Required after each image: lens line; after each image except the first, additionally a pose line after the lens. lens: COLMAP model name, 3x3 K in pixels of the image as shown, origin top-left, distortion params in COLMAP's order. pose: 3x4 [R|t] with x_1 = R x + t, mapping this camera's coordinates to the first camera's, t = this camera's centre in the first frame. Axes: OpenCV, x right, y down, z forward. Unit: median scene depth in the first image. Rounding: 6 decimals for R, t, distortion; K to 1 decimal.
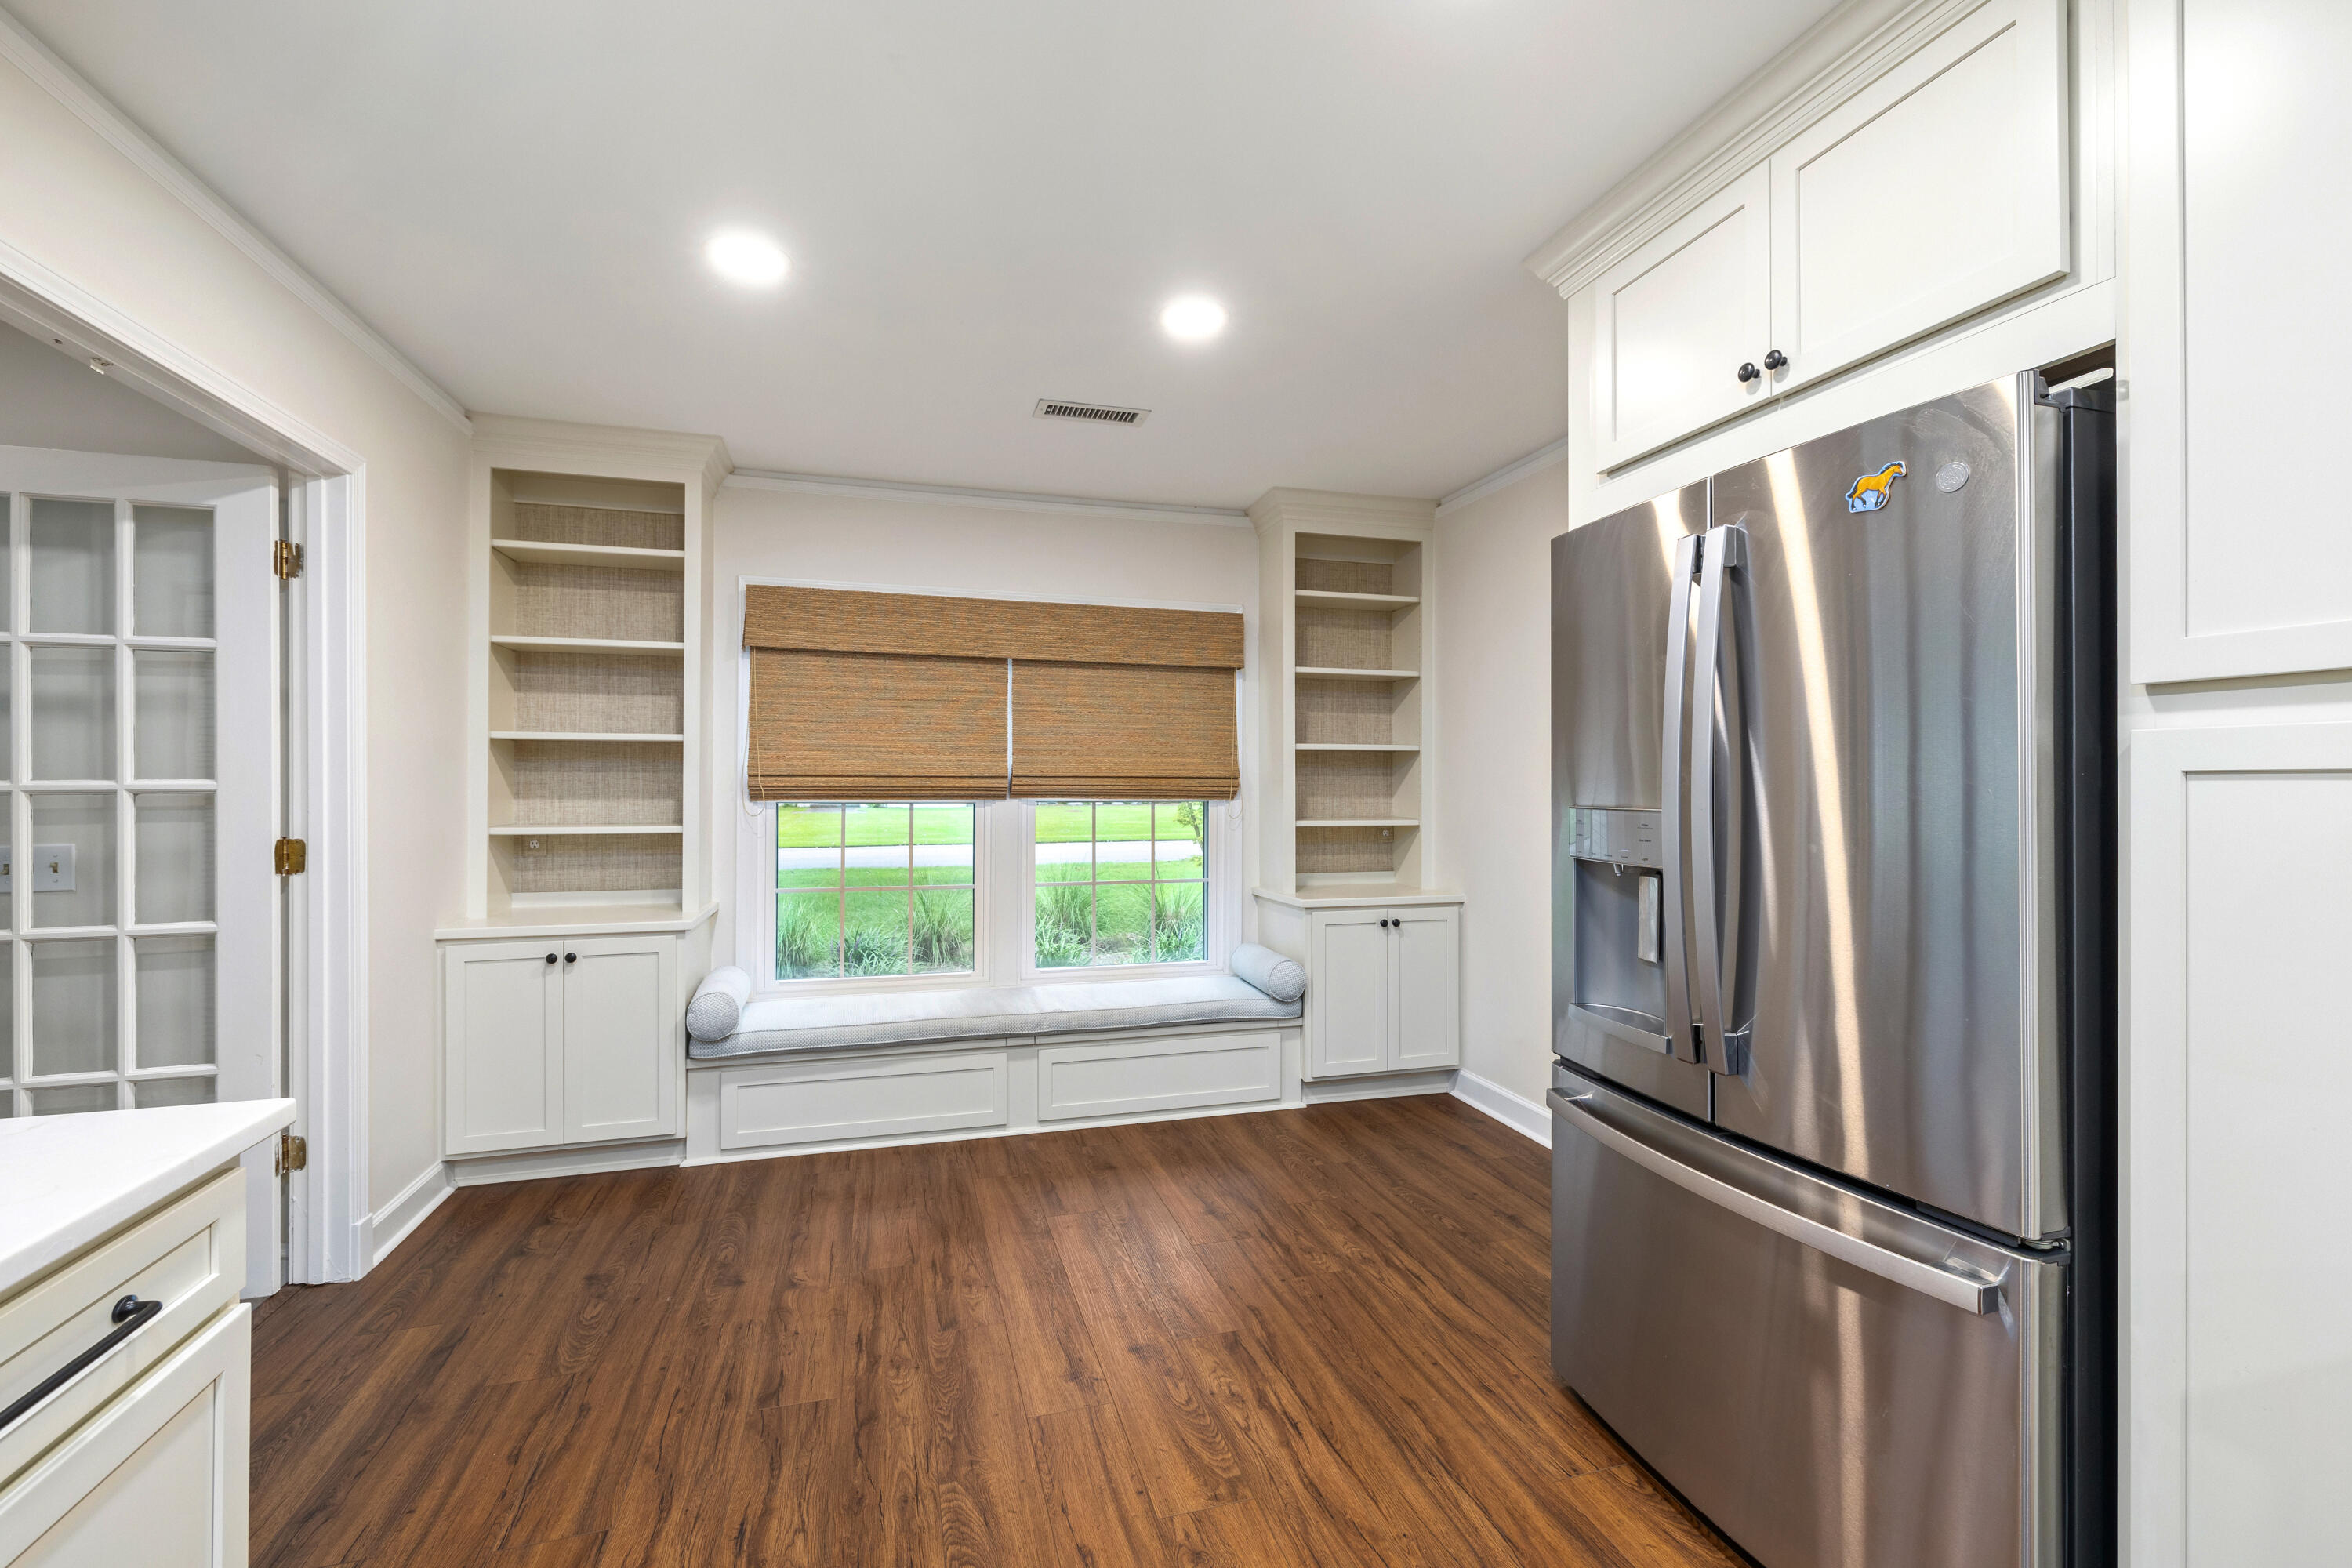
lens RADIAL K [[1018.1, 0, 1186.8], [0, 1018.1, 779.1], [0, 0, 1]] dist [0.009079, -0.000332]
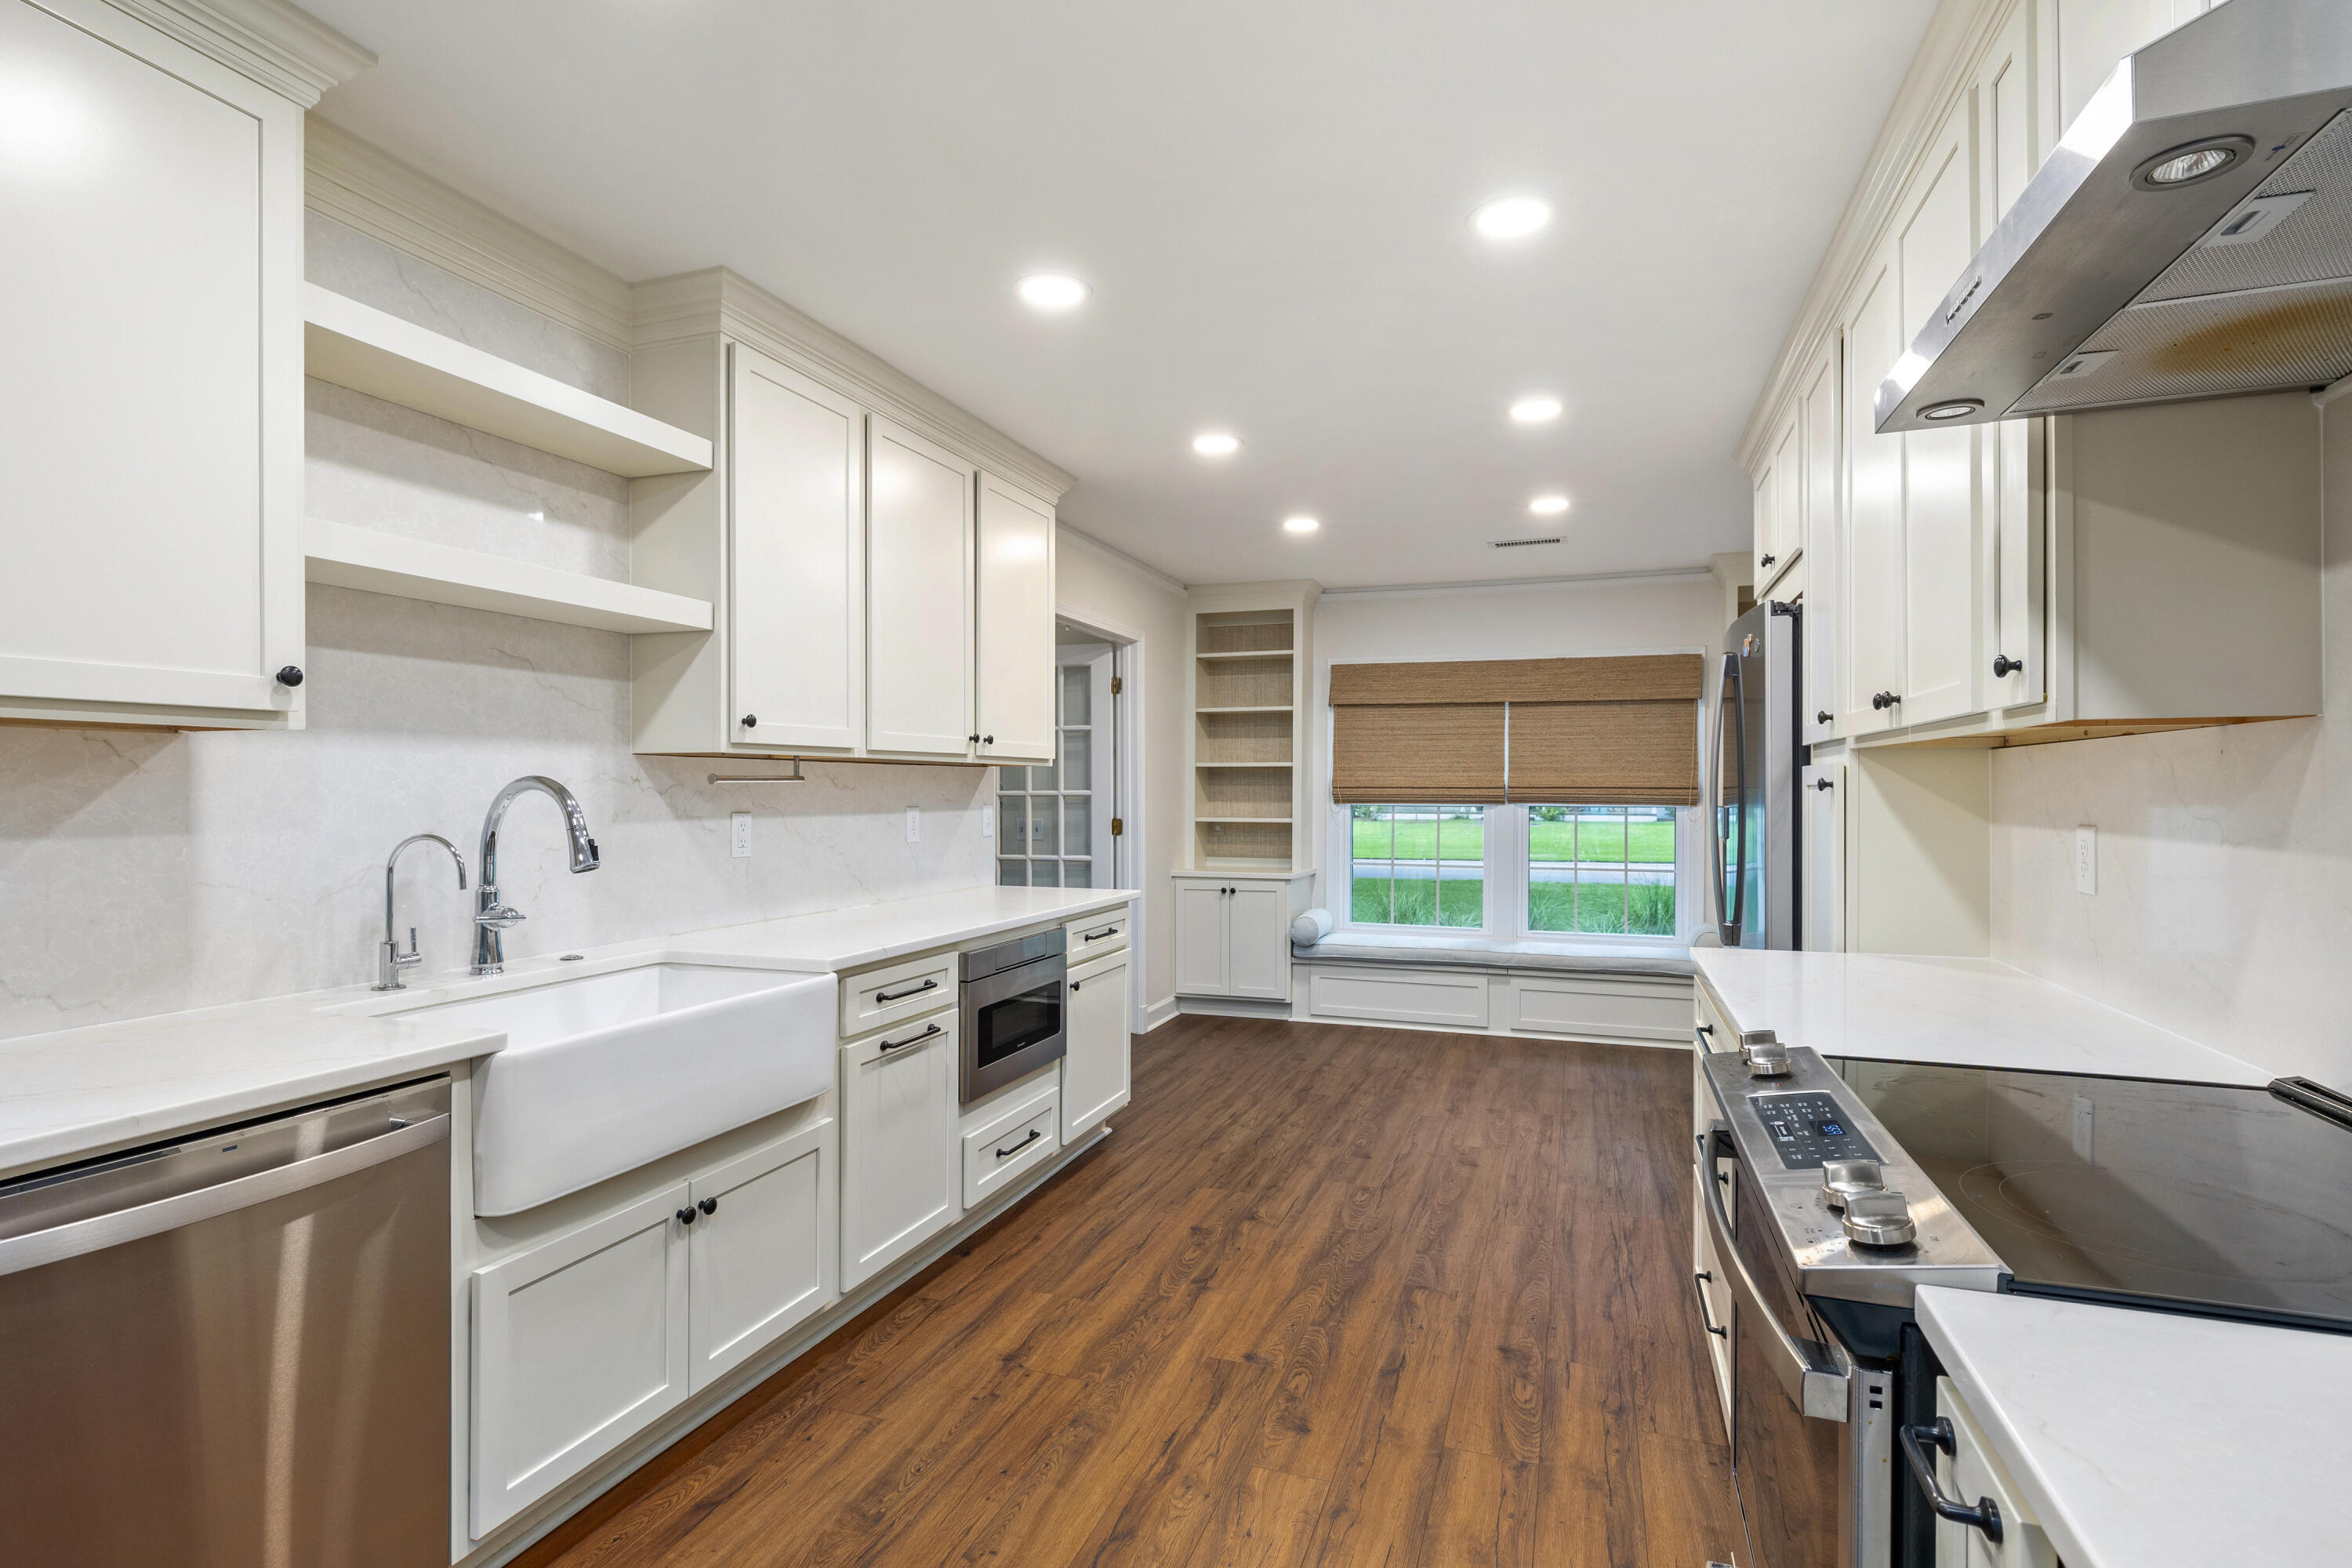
lens RADIAL K [[1157.8, 0, 1173.8], [0, 1157.8, 785.7], [0, 0, 1]] dist [0.000034, 0.000001]
pose [[0.810292, -0.002887, -0.586019, 0.435526], [0.001311, 0.999994, -0.003112, -0.000868], [0.586025, 0.001753, 0.810291, -0.609103]]
